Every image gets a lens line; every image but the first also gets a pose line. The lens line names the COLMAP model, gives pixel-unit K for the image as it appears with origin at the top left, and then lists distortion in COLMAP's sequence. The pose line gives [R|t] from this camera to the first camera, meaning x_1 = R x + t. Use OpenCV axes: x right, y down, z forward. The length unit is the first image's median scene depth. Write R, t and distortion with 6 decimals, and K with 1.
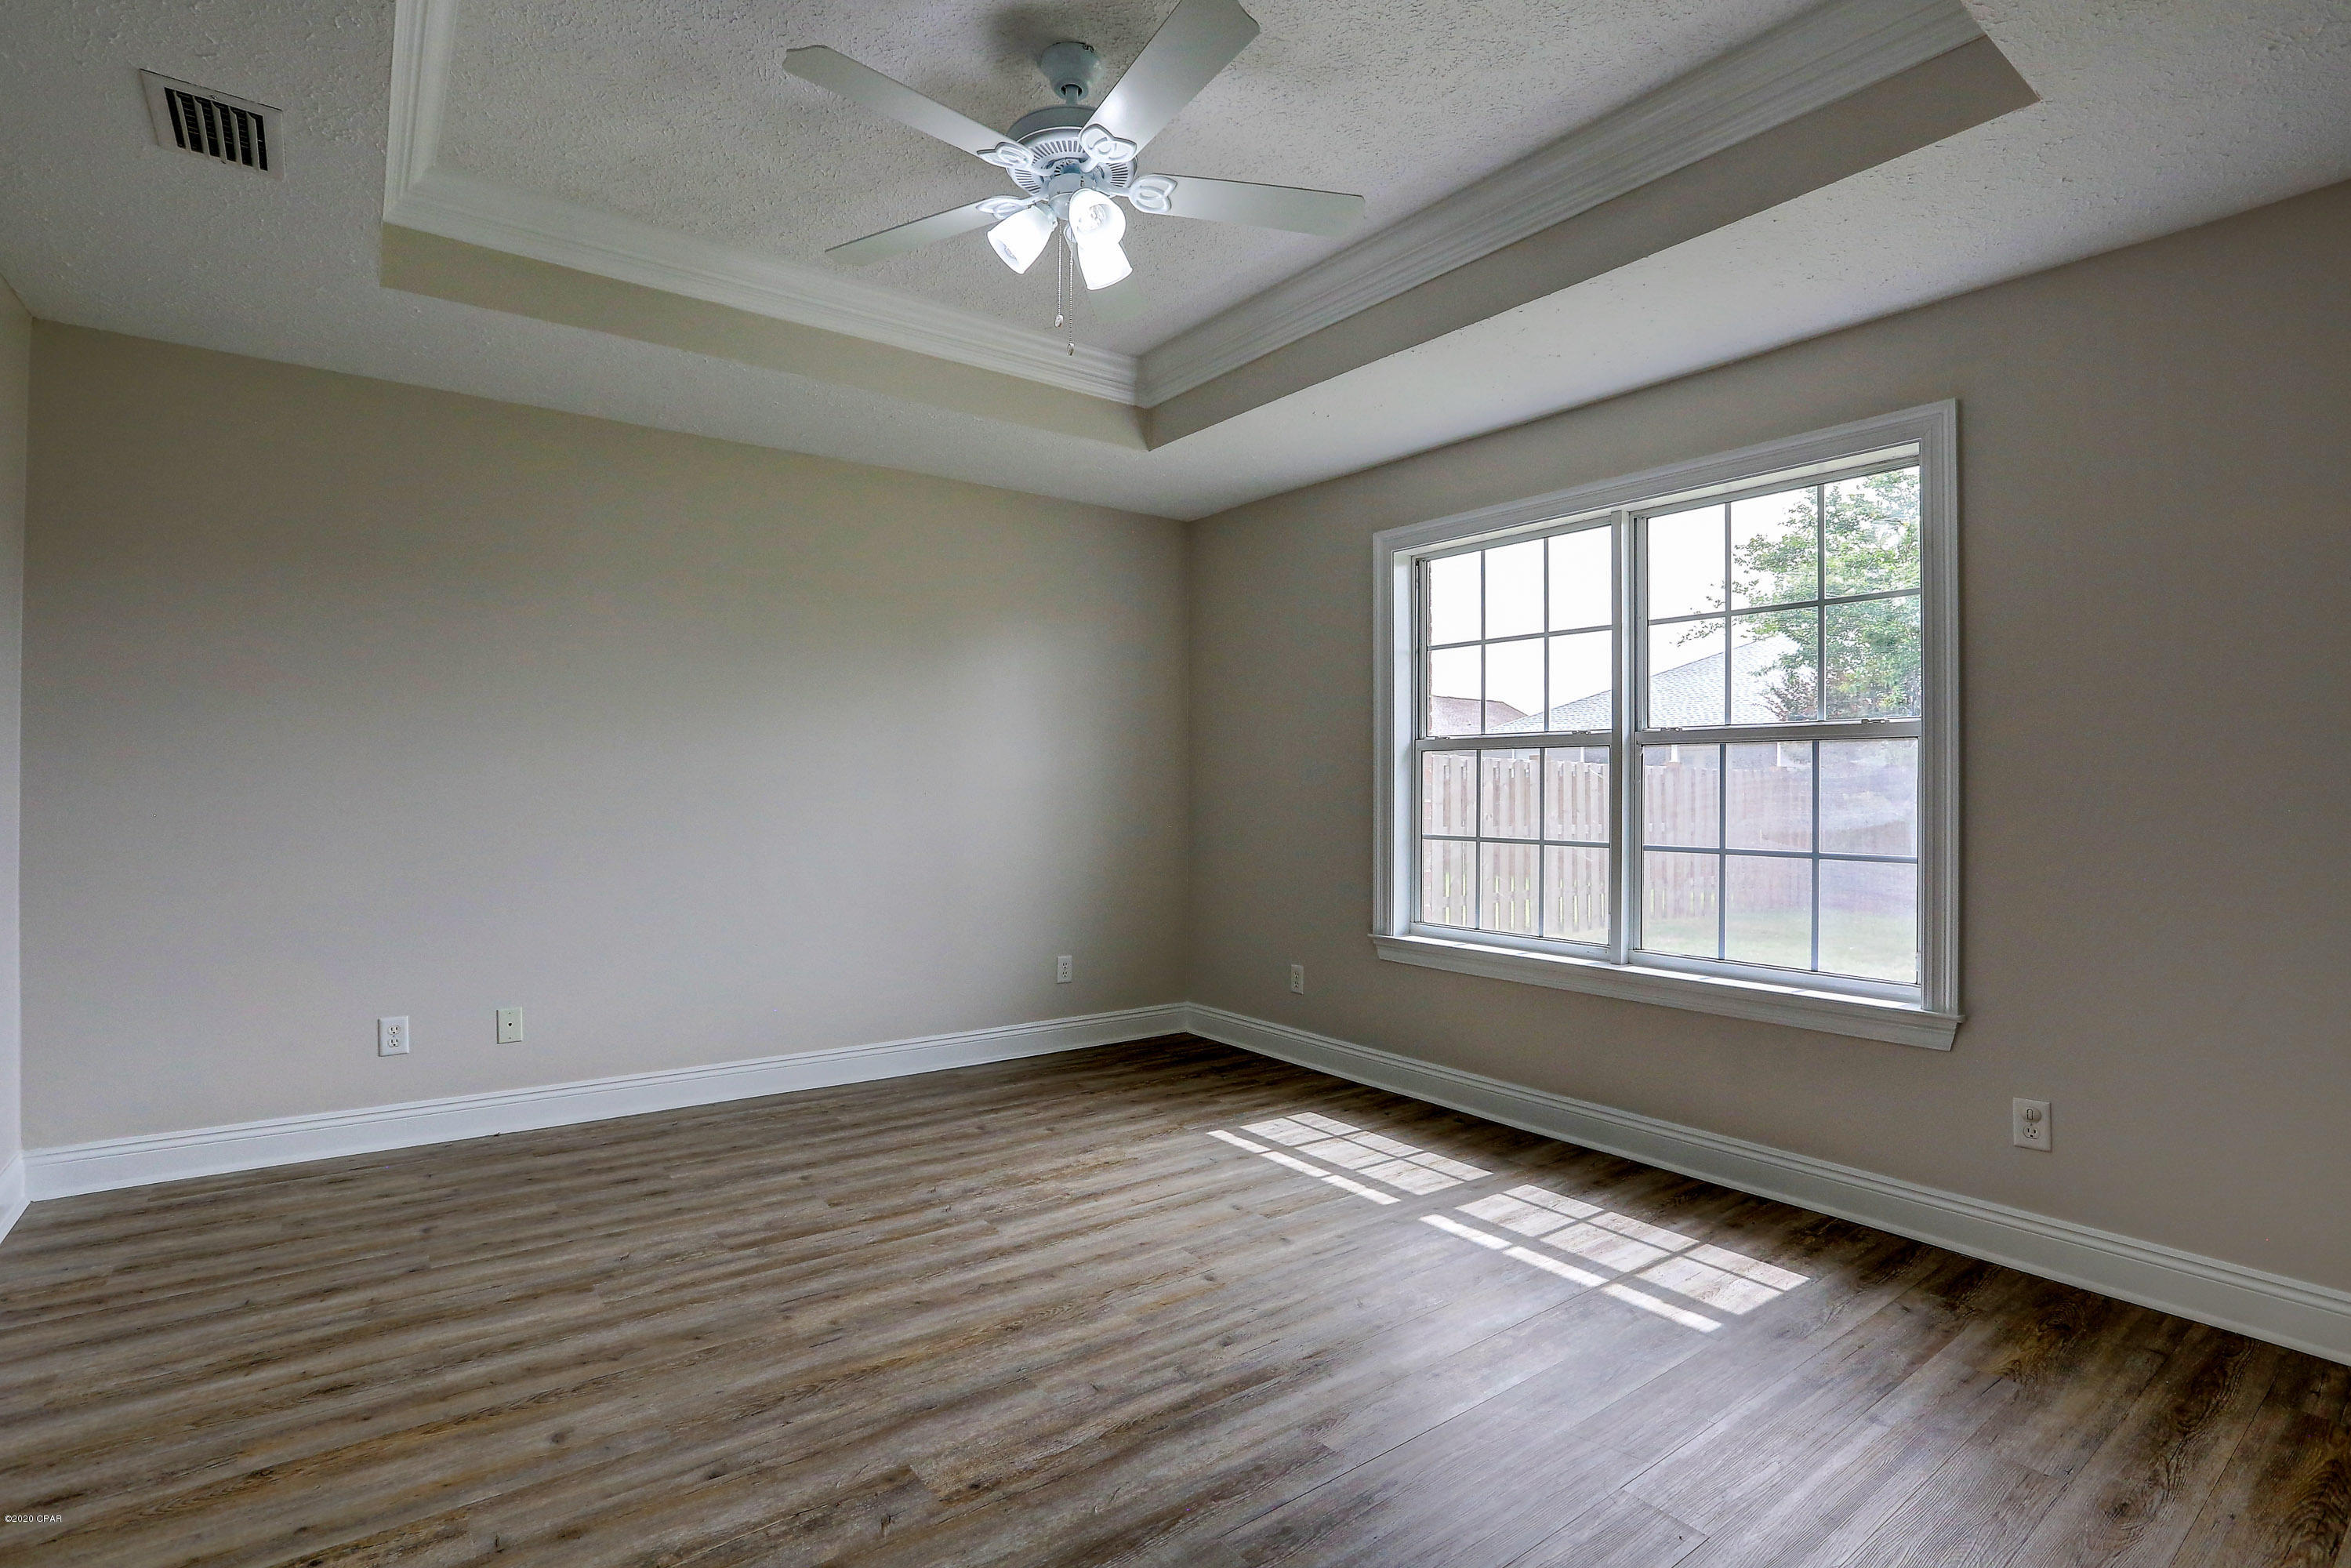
lens RADIAL K [[1089.0, 0, 1177.5], [0, 1089.0, 782.5], [0, 0, 1]] dist [-0.029938, 0.006556]
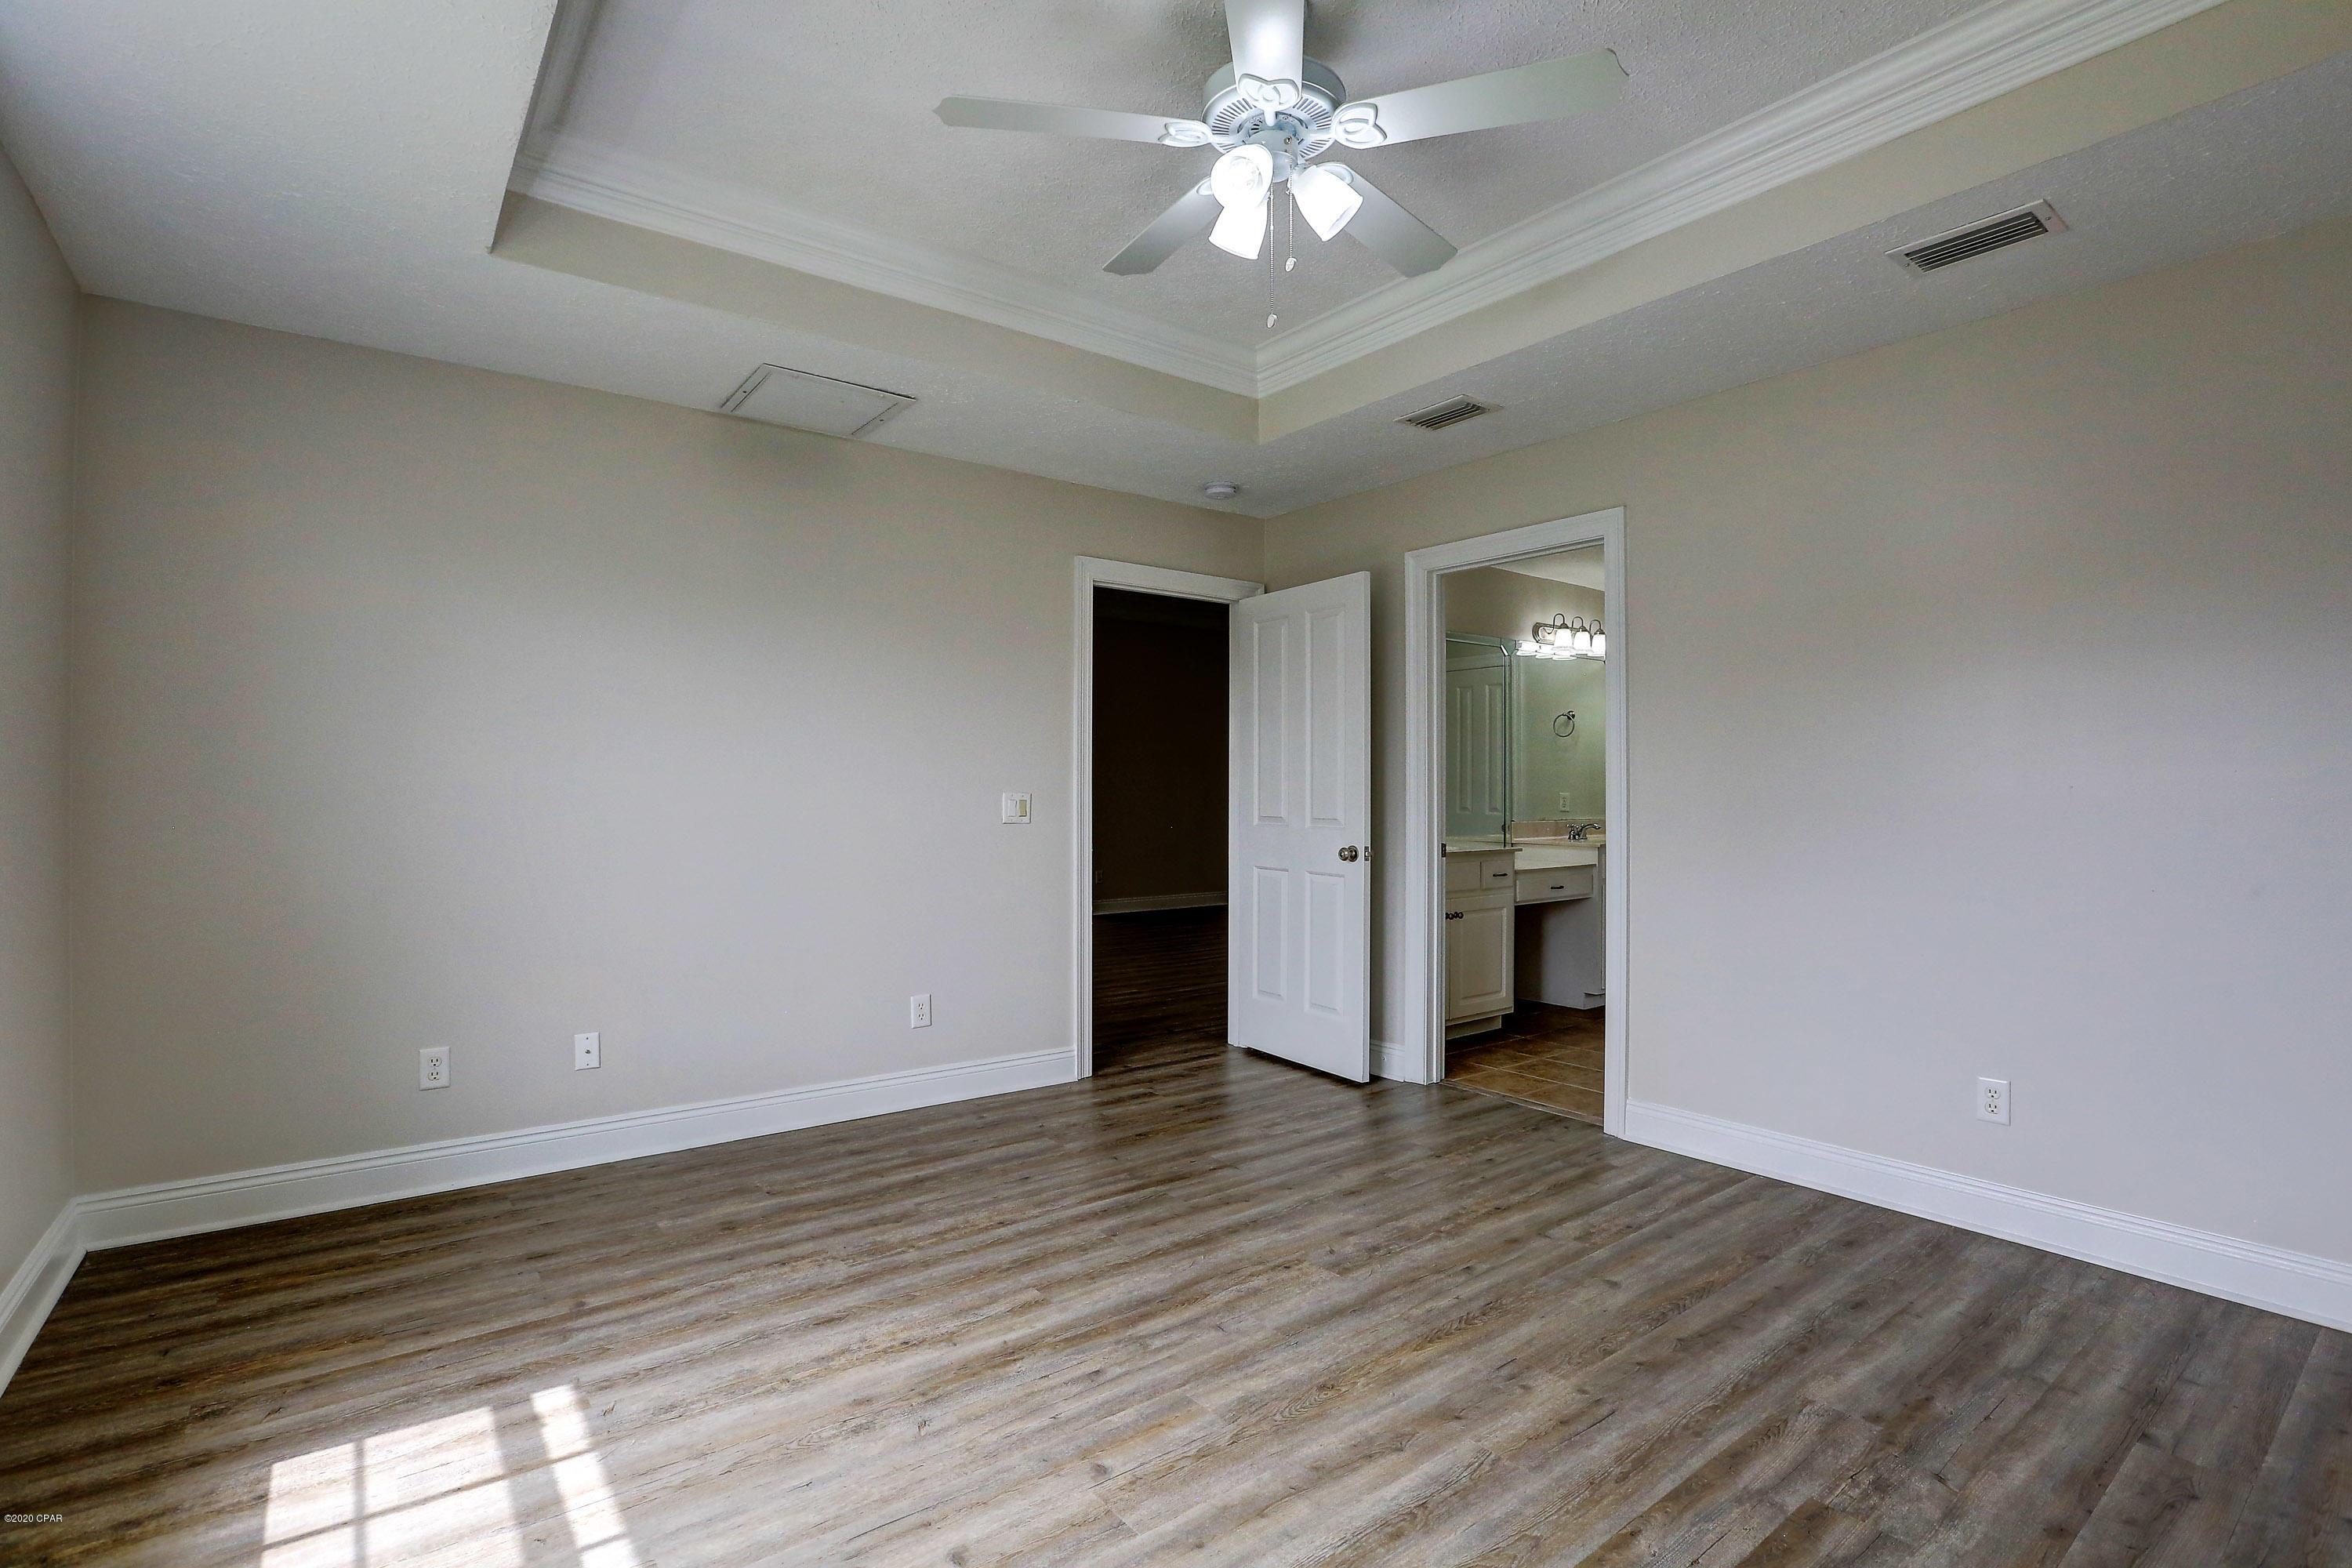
lens RADIAL K [[1089.4, 0, 1179.6], [0, 1089.4, 786.5], [0, 0, 1]] dist [-0.029938, 0.006556]
pose [[-0.999890, -0.008189, -0.012380, -0.012954], [-0.008099, 0.999941, -0.007303, 0.004470], [0.012439, -0.007202, -0.999897, 1.964651]]
